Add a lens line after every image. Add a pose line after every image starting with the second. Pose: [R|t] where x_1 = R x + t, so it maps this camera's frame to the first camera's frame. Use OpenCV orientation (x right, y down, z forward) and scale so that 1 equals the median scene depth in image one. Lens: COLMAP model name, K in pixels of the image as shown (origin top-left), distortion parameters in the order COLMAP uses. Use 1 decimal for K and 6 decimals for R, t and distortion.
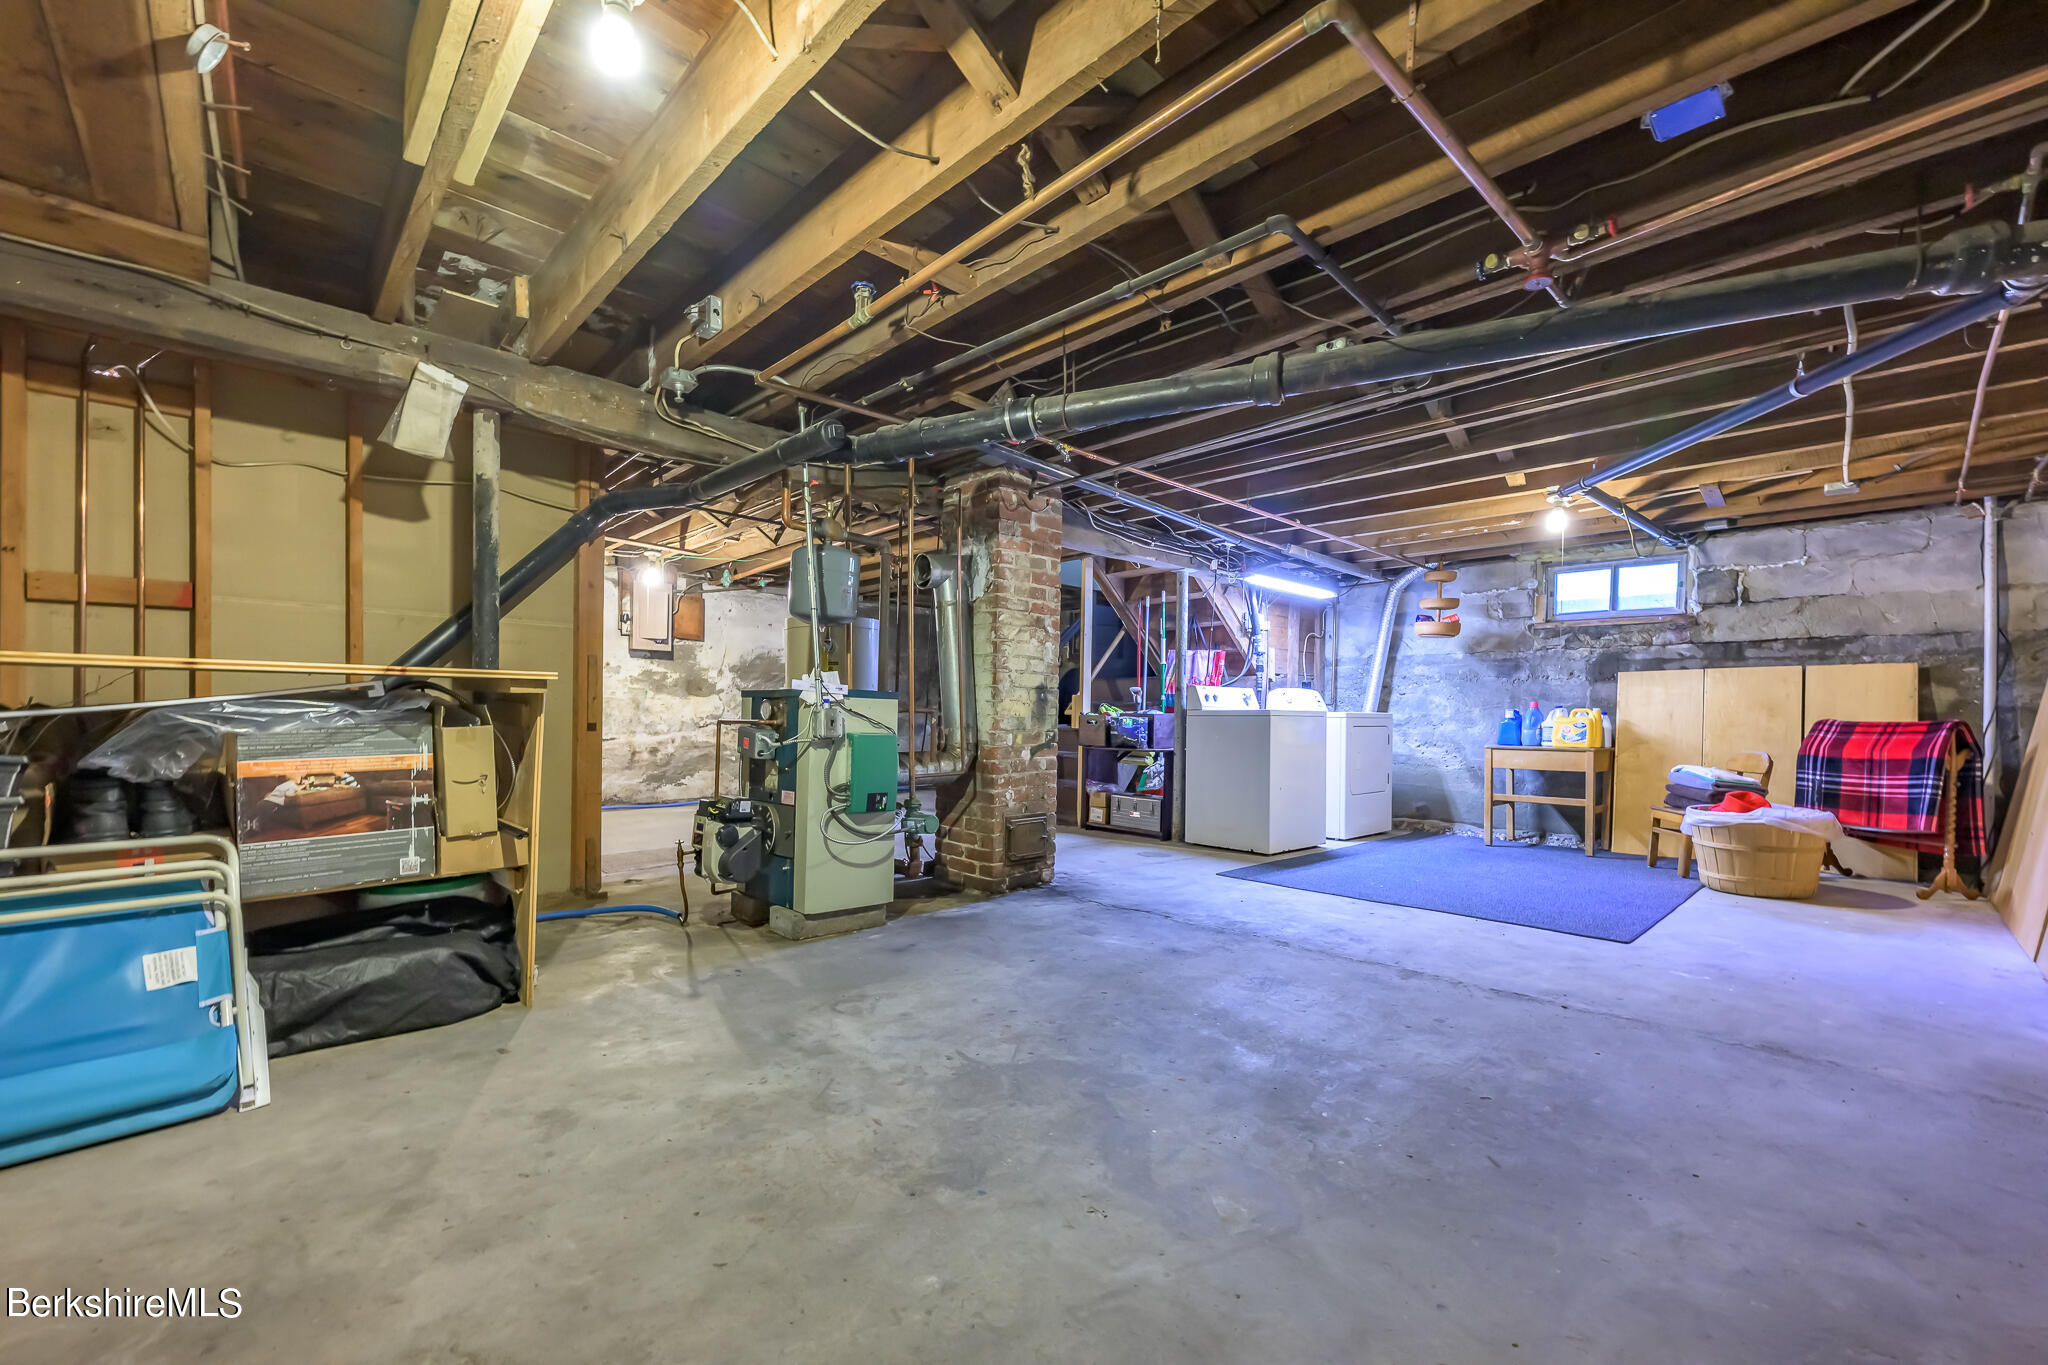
lens RADIAL K [[820.8, 0, 1022.3], [0, 820.8, 690.8], [0, 0, 1]] dist [0.000985, 0.000043]
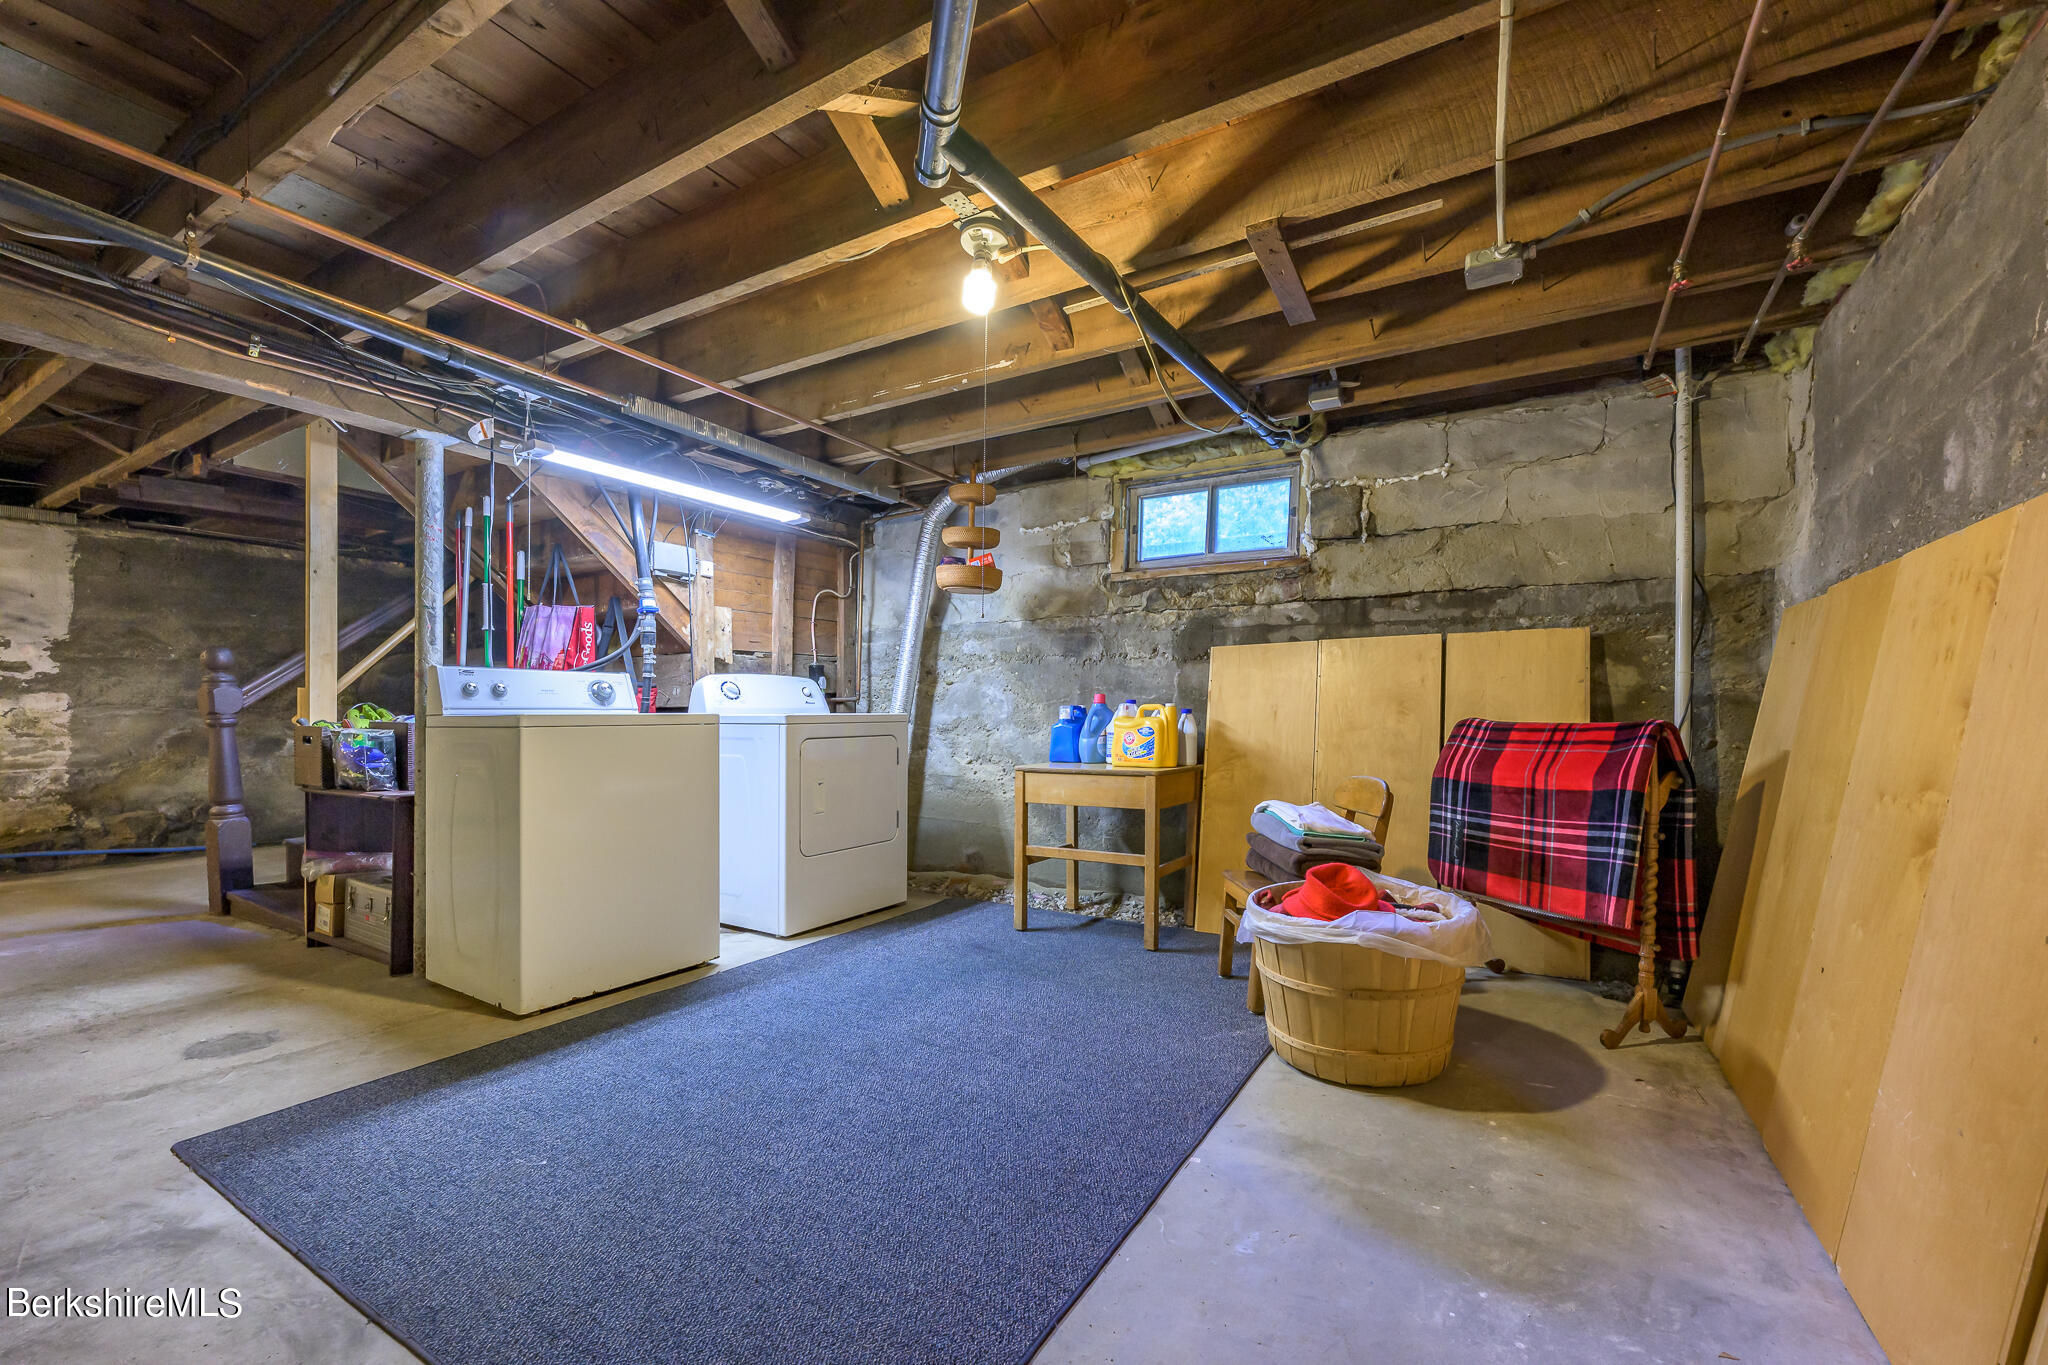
lens RADIAL K [[820.8, 0, 1031.2], [0, 820.8, 698.1], [0, 0, 1]] dist [0.000985, 0.000043]
pose [[0.963626, -0.010179, 0.267060, 0.467931], [0.005881, 0.999840, 0.016892, 0.006866], [-0.267189, -0.014707, 0.963532, 0.467072]]
